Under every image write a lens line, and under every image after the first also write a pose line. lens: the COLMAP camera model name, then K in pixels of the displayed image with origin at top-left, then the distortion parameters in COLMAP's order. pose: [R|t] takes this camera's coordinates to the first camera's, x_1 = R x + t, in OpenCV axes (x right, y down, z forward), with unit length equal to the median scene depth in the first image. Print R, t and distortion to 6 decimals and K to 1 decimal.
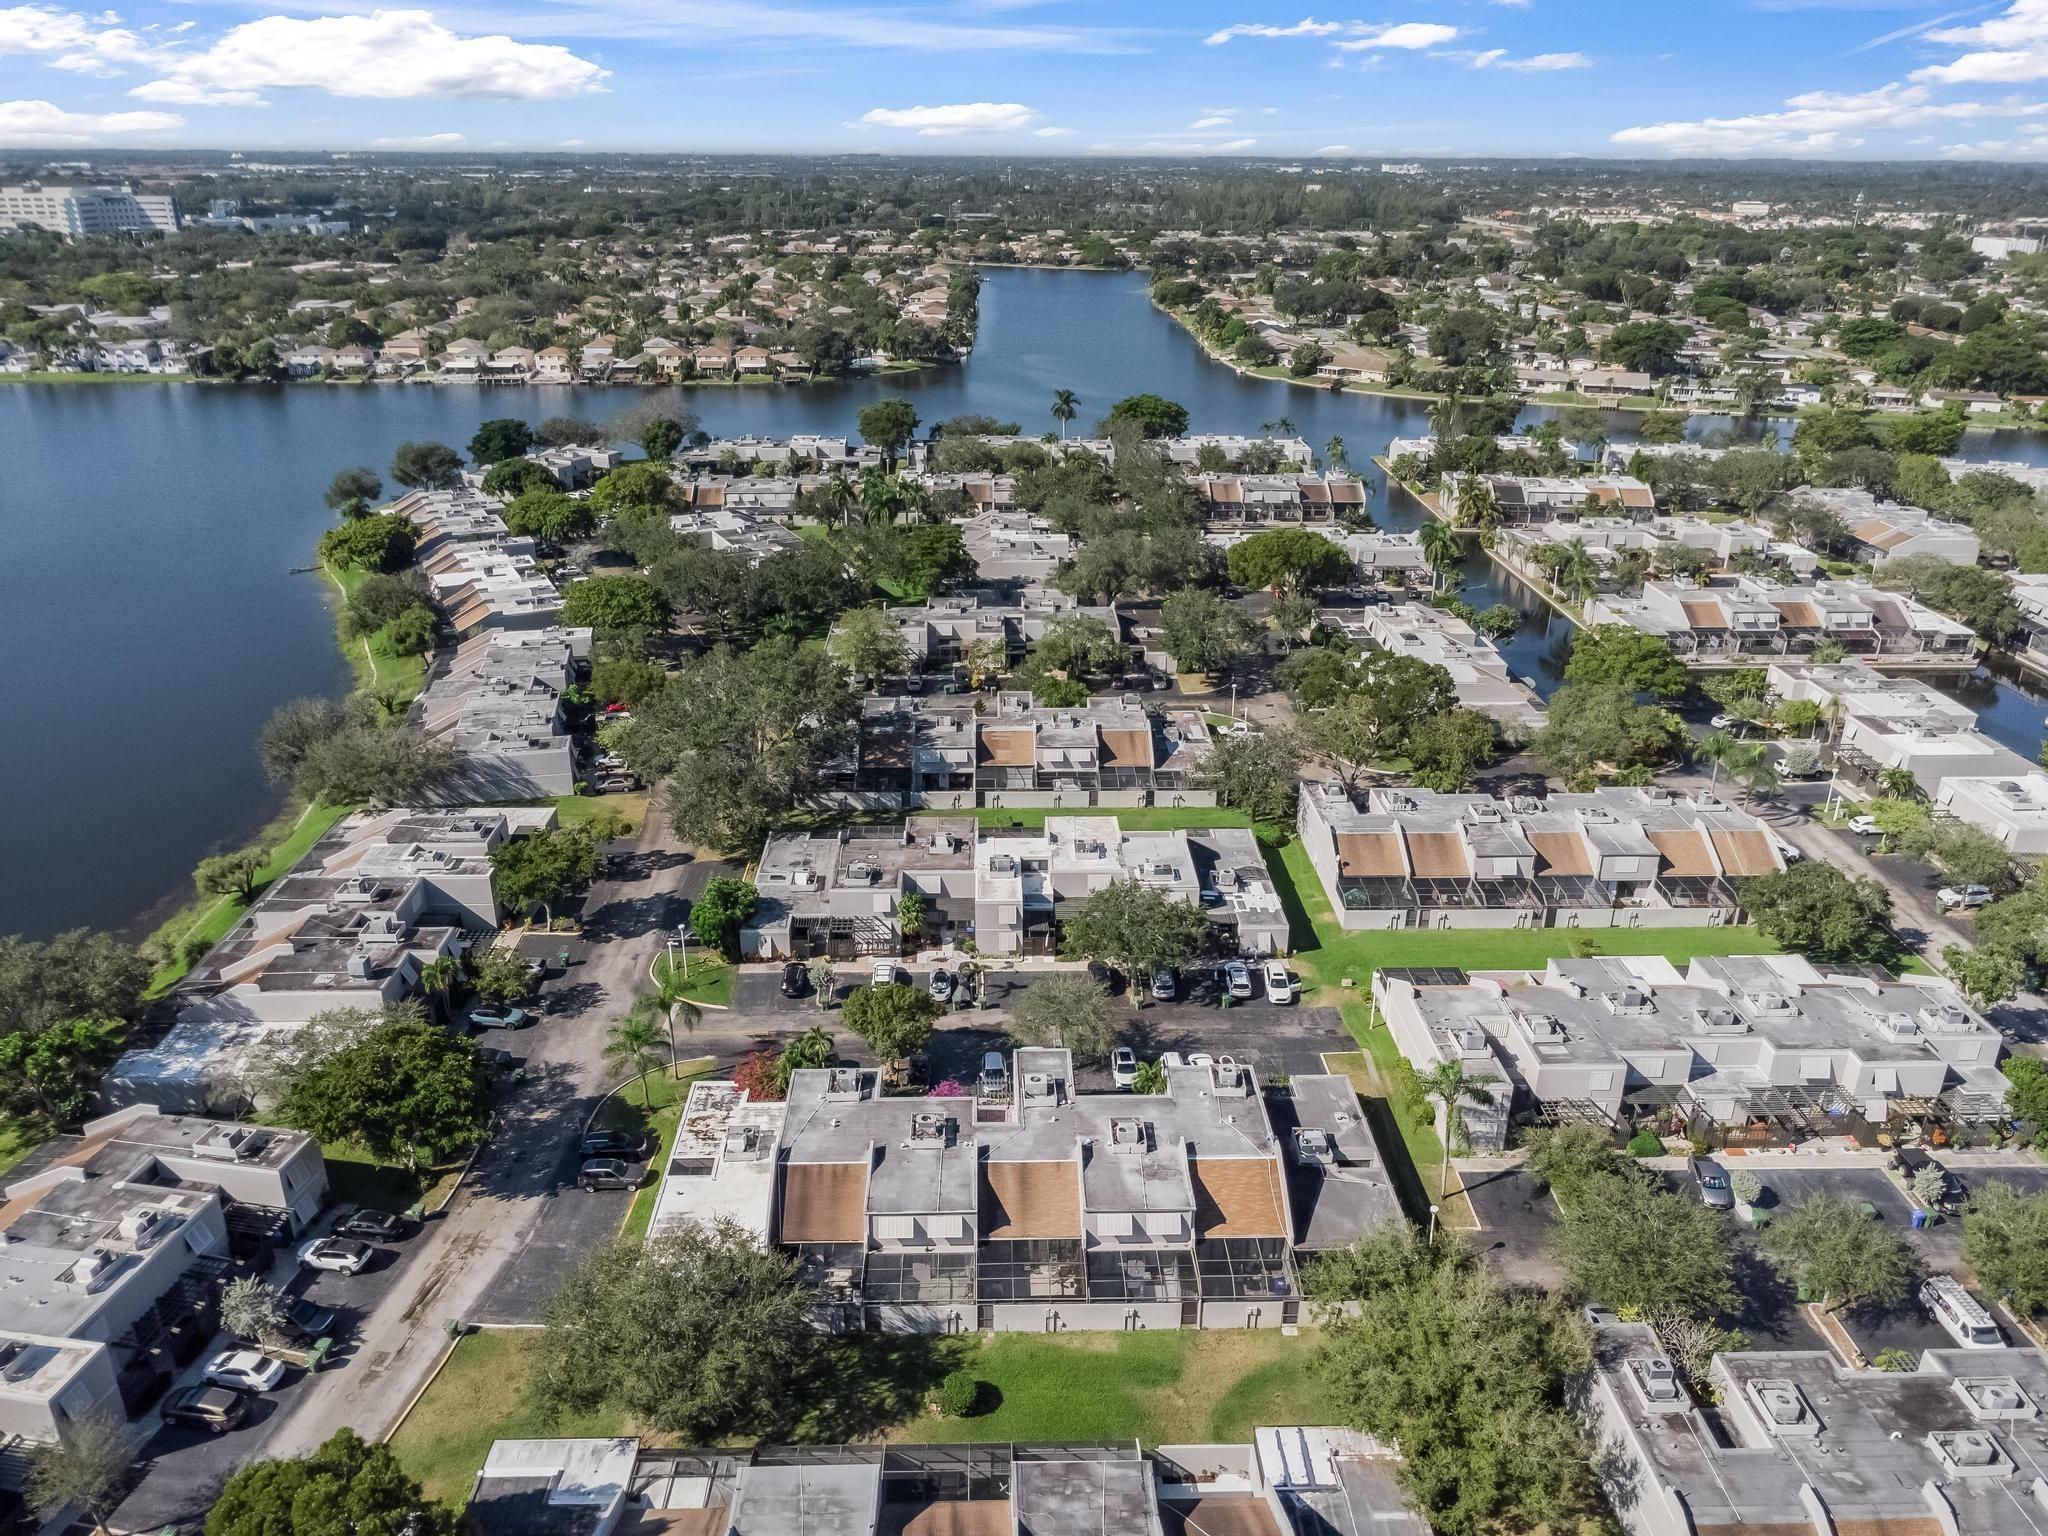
lens RADIAL K [[1455.1, 0, 1032.1], [0, 1455.1, 769.6], [0, 0, 1]] dist [0.009953, -0.002513]
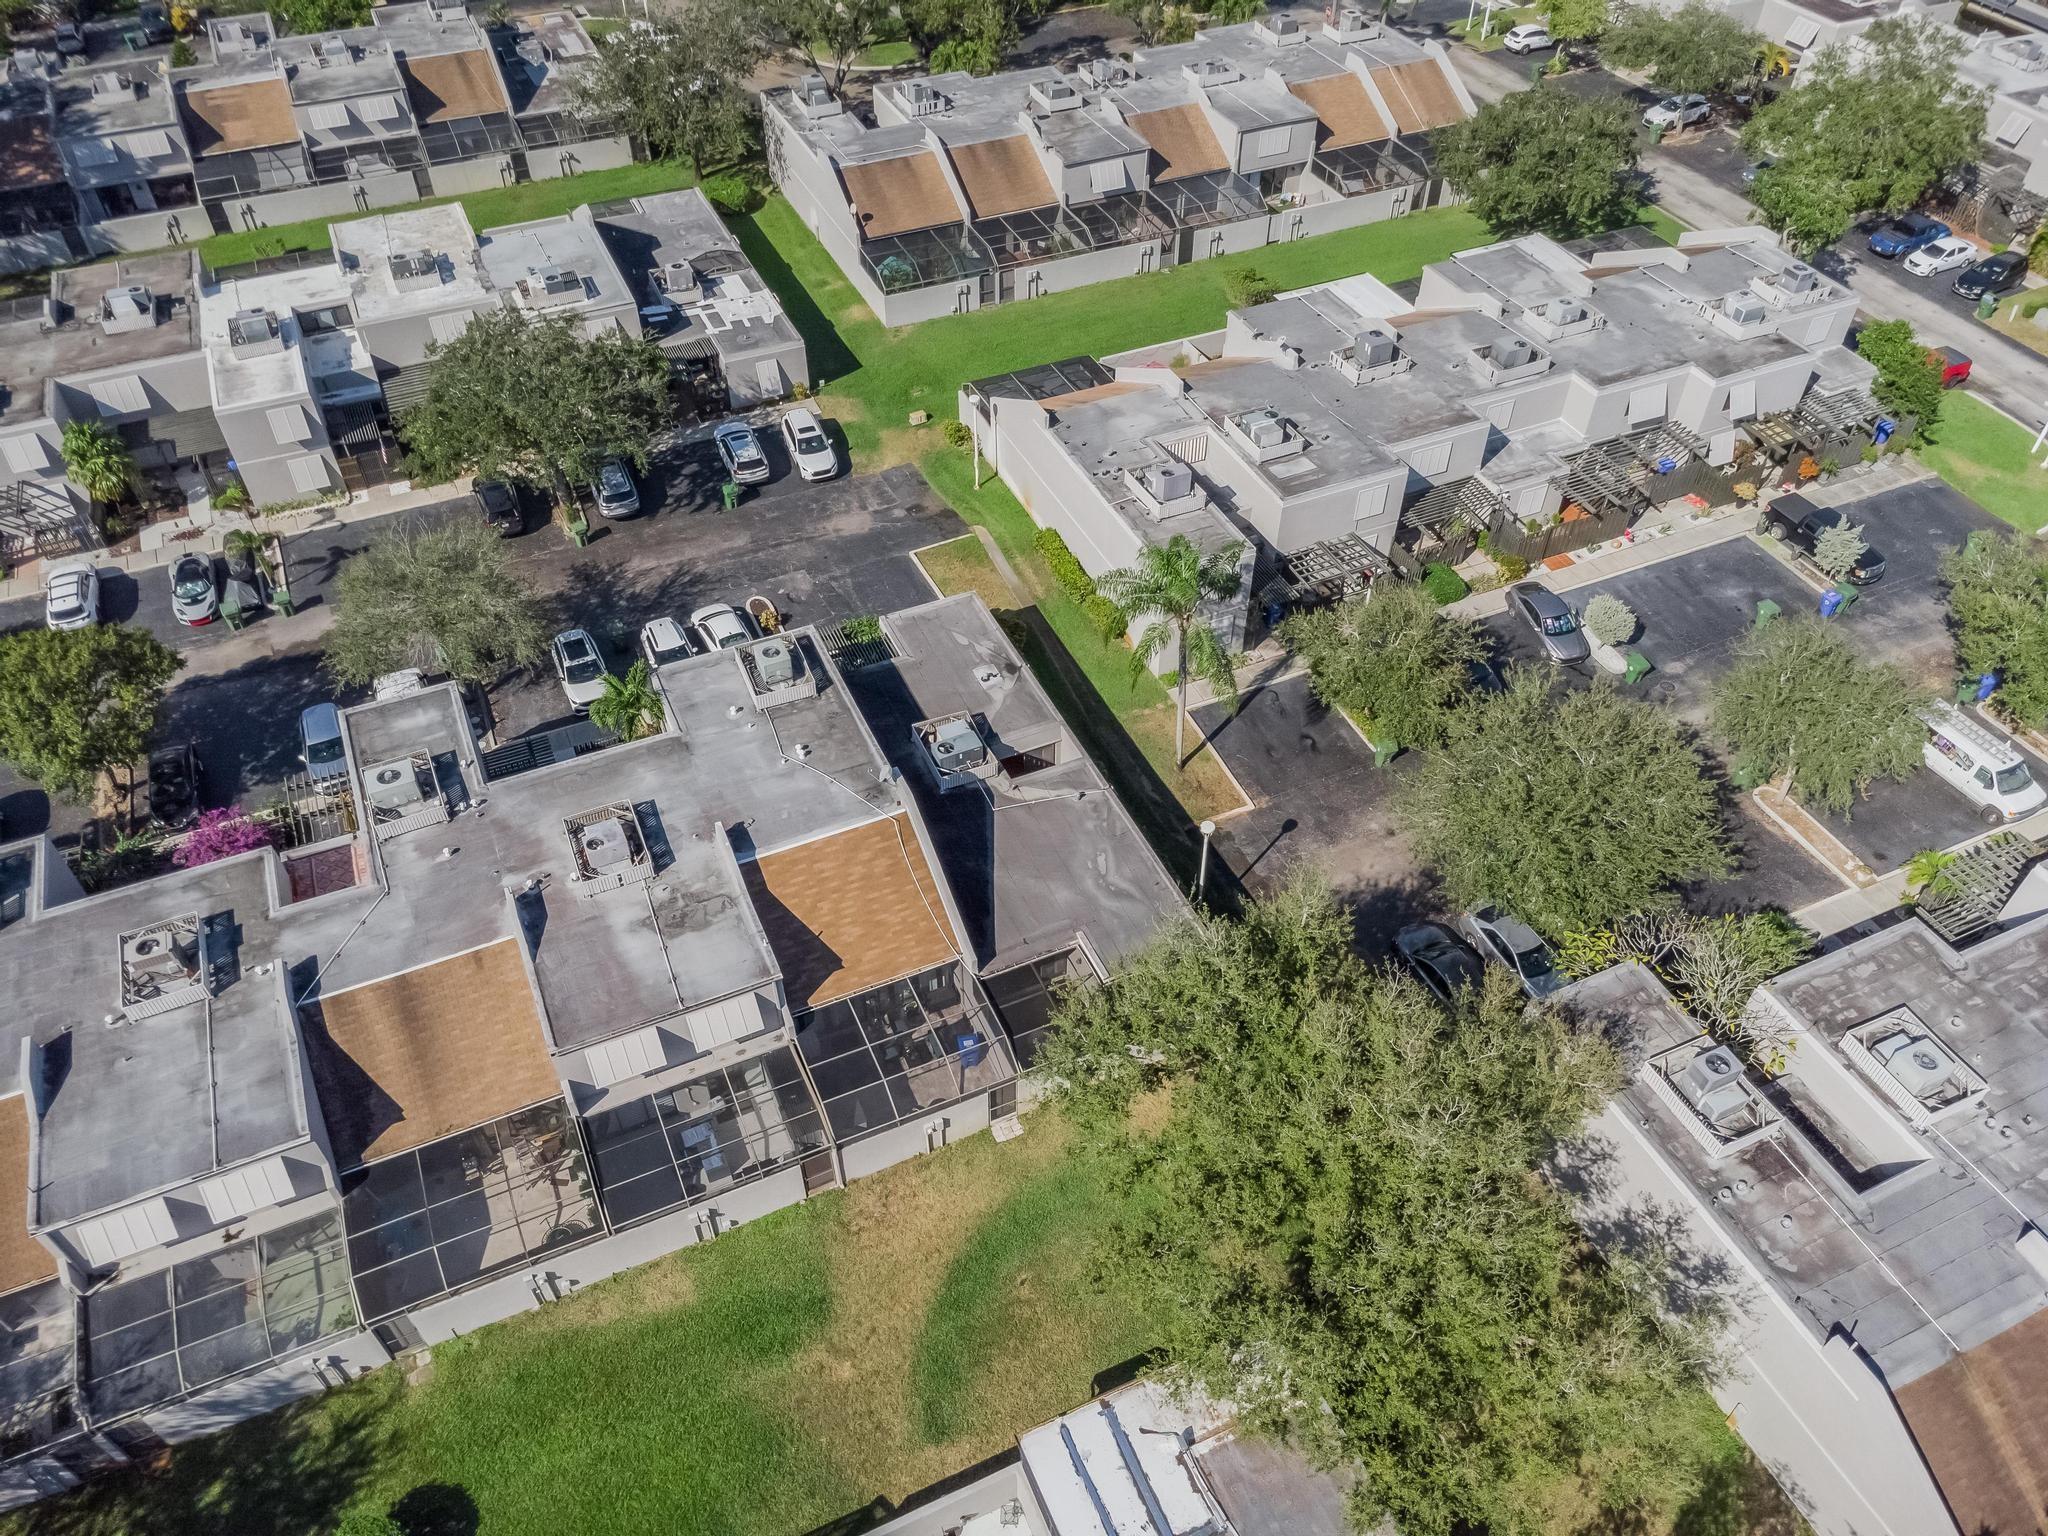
lens RADIAL K [[1455.1, 0, 1032.1], [0, 1455.1, 769.6], [0, 0, 1]] dist [0.009953, -0.002513]
pose [[0.921196, -0.279471, 0.270727, 0.053356], [0.152355, 0.899302, 0.409932, 0.035745], [-0.358029, -0.336381, 0.871012, 0.393588]]
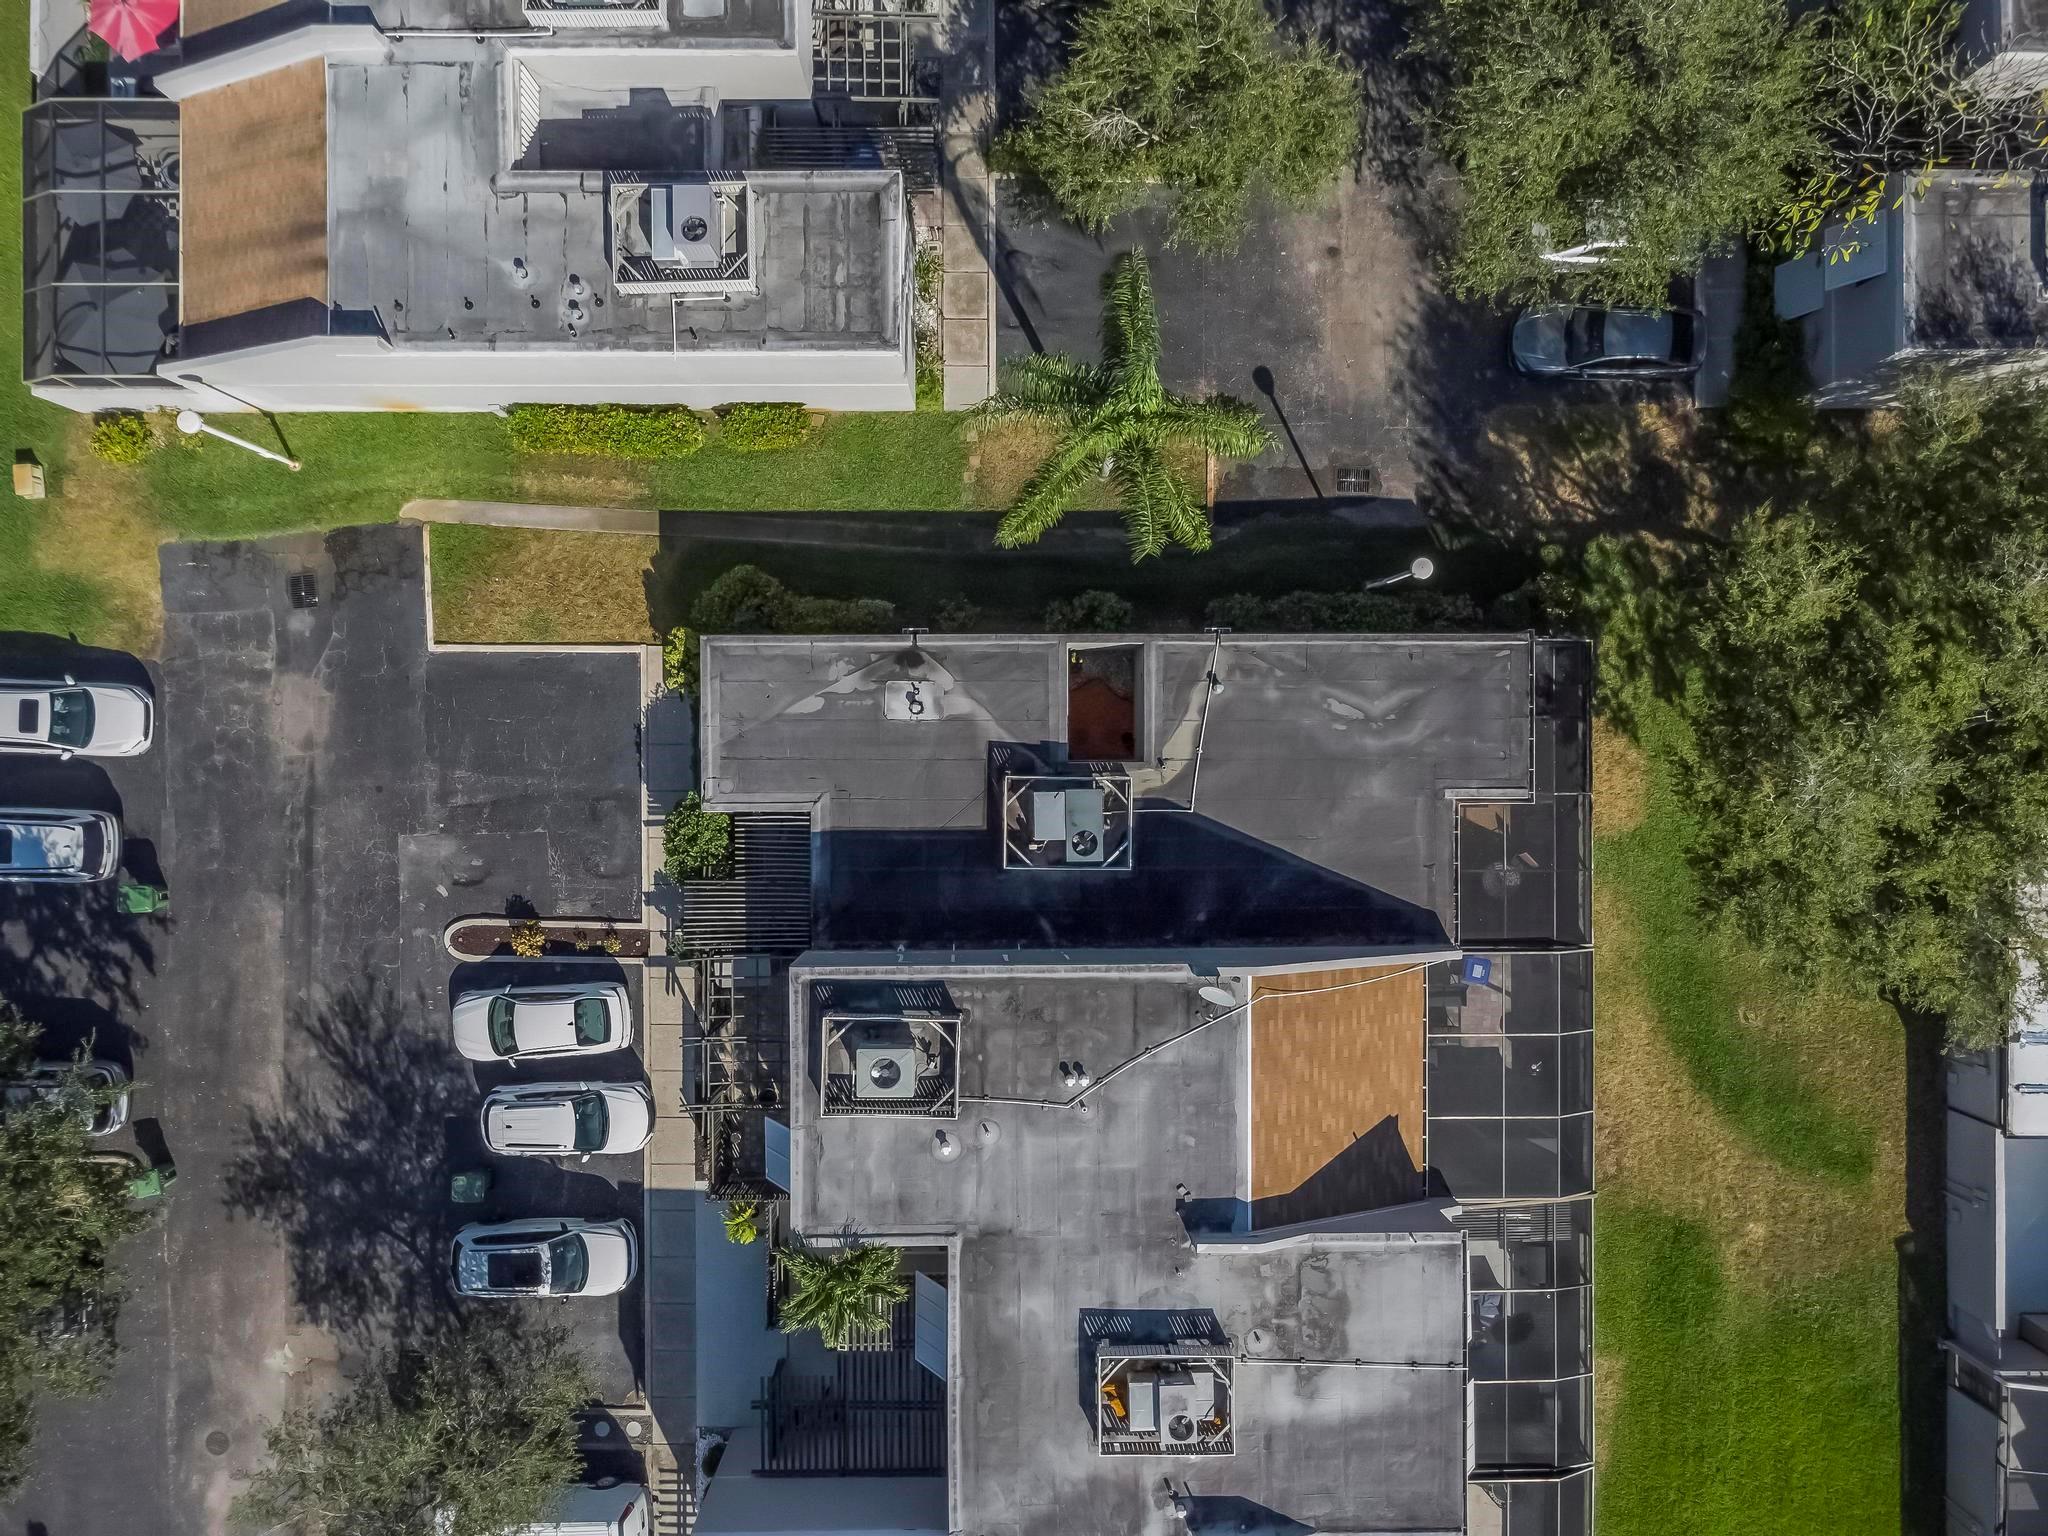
lens RADIAL K [[1455.1, 0, 1032.1], [0, 1455.1, 769.6], [0, 0, 1]] dist [0.009953, -0.002513]
pose [[0.024020, -0.999627, -0.012977, 0.160329], [0.382964, -0.002790, 0.923759, -0.054685], [-0.923451, -0.027159, 0.382754, 0.667958]]
